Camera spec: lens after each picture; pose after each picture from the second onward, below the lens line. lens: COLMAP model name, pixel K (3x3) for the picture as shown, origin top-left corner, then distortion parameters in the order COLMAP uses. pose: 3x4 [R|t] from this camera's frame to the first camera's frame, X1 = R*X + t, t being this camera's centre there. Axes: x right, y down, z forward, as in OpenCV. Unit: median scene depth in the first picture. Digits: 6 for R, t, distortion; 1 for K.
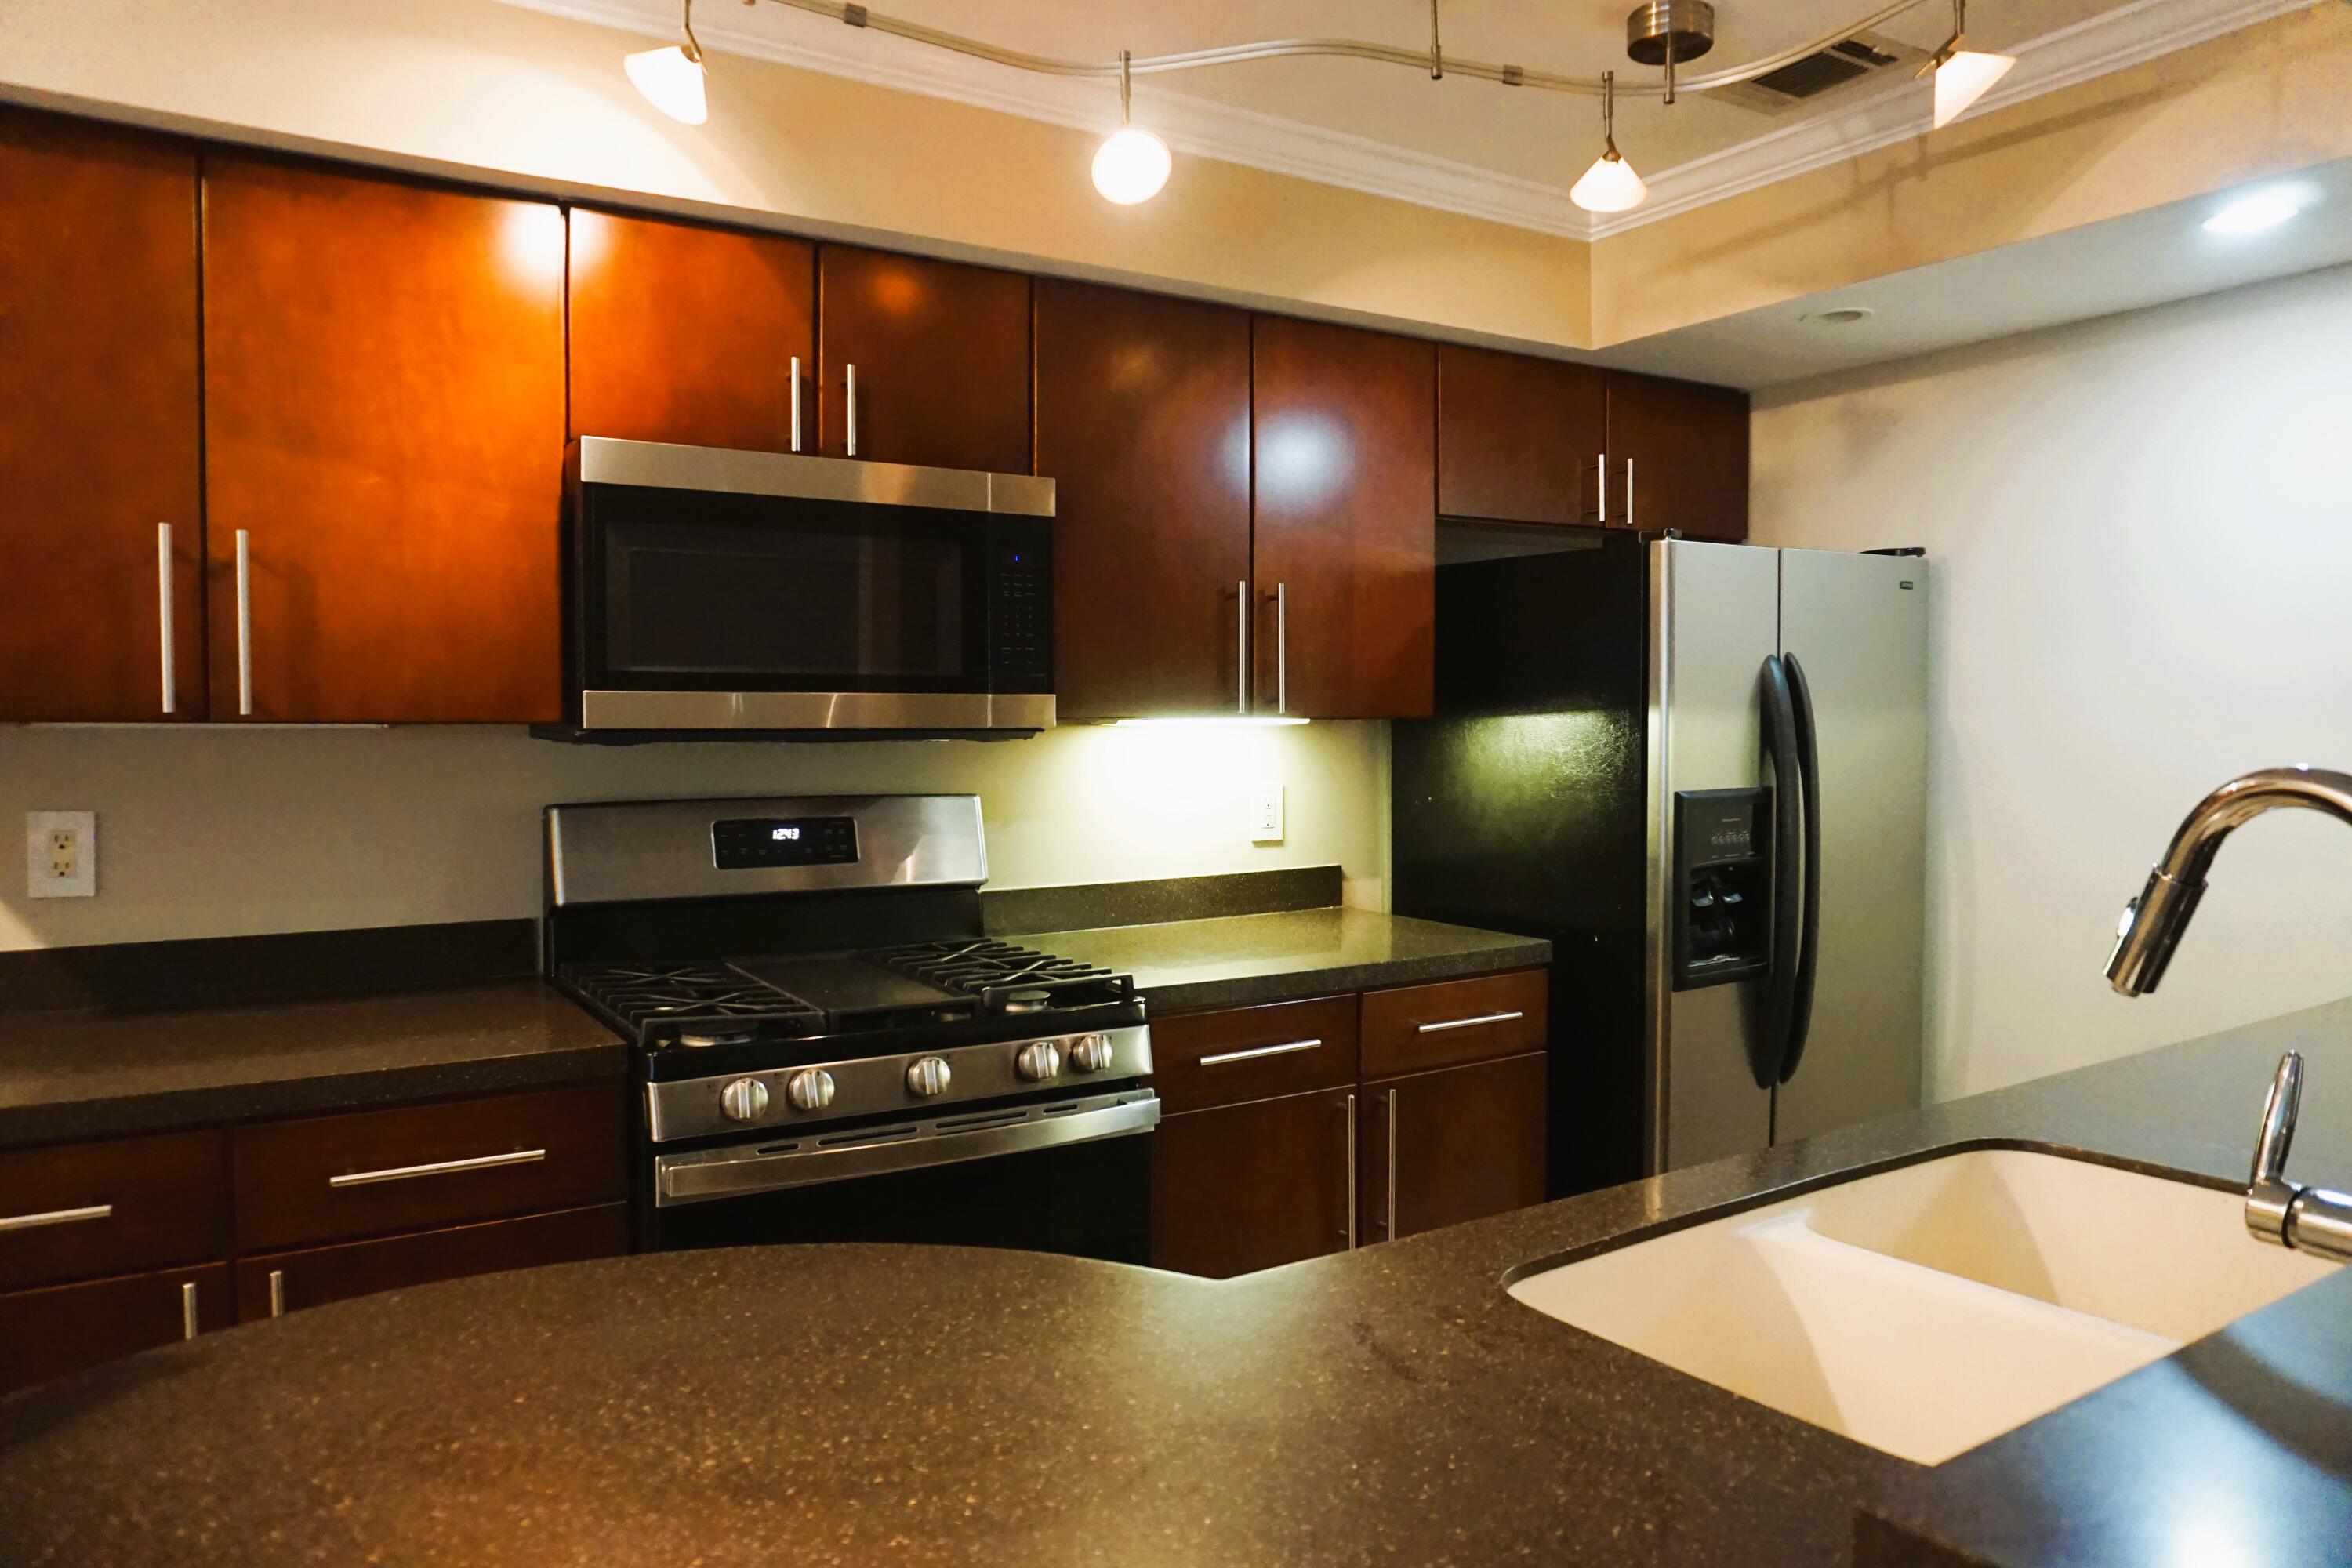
lens RADIAL K [[1569.2, 0, 1179.3], [0, 1569.2, 775.7], [0, 0, 1]] dist [-0.027700, 0.013472]
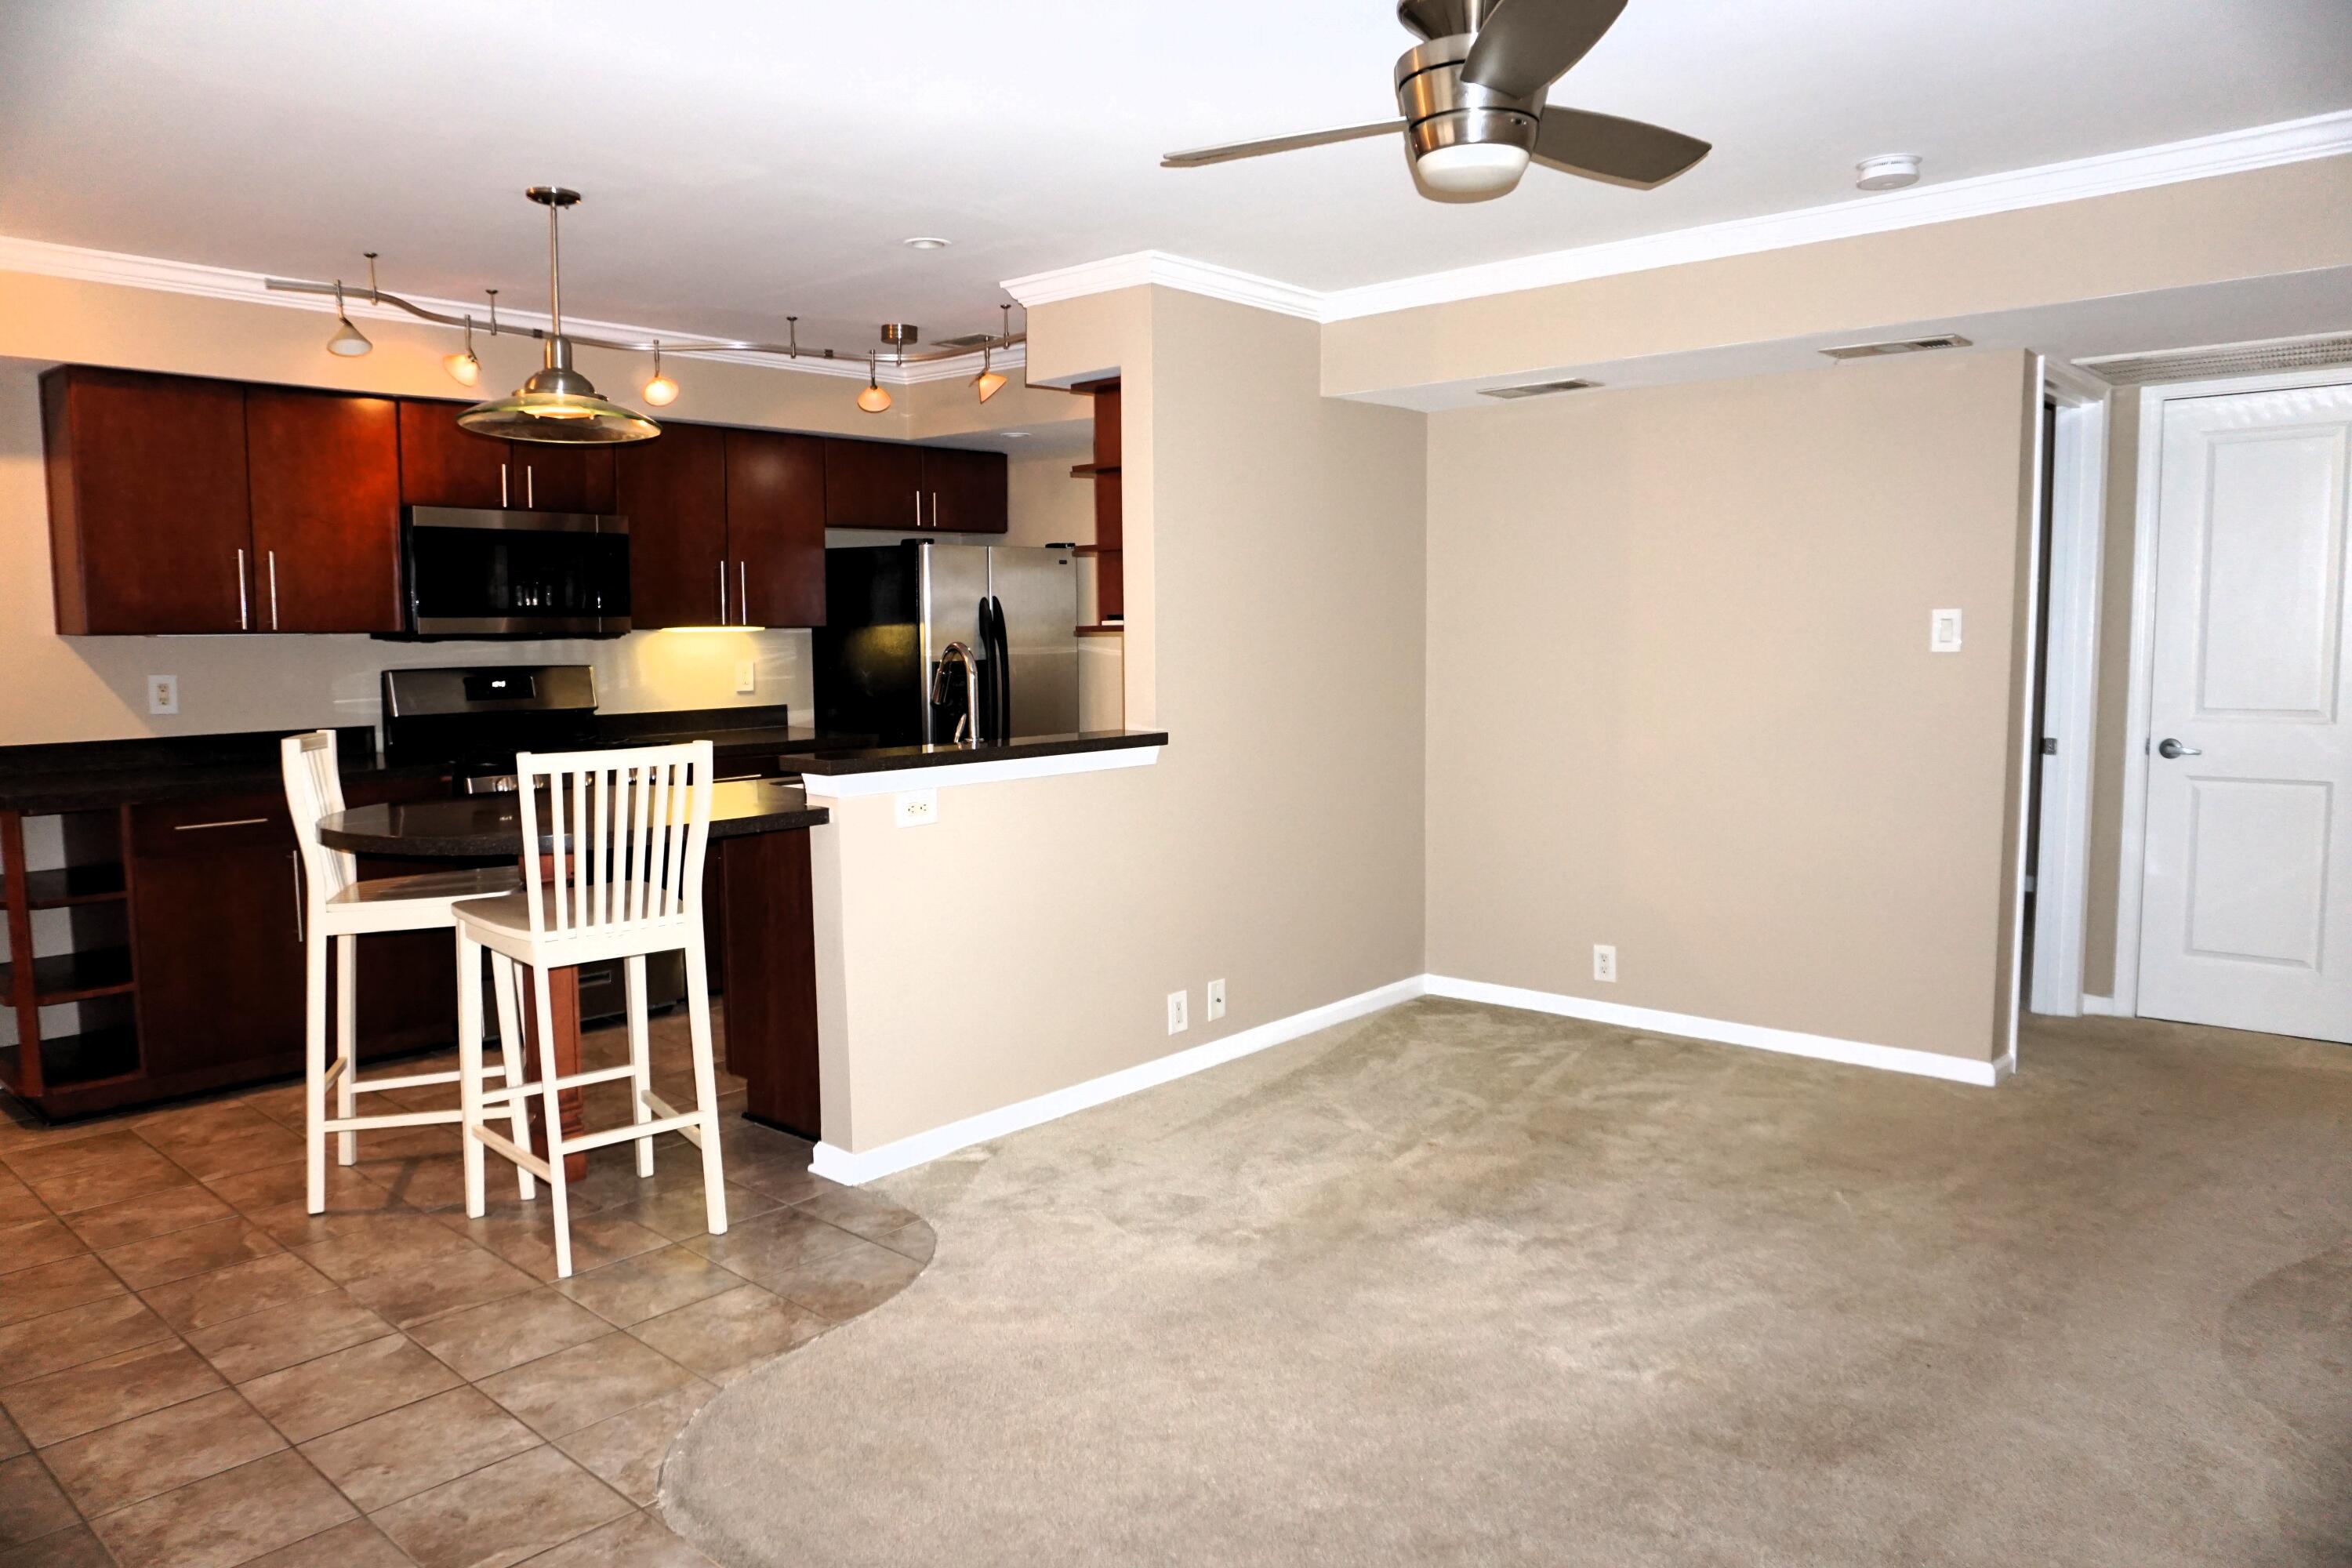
lens RADIAL K [[1569.2, 0, 1175.1], [0, 1569.2, 769.5], [0, 0, 1]] dist [-0.027700, 0.013472]
pose [[0.963852, -0.030777, 0.264655, 0.072058], [0.014874, 0.997972, 0.061887, 0.039811], [-0.266024, -0.055714, 0.962355, -1.429917]]
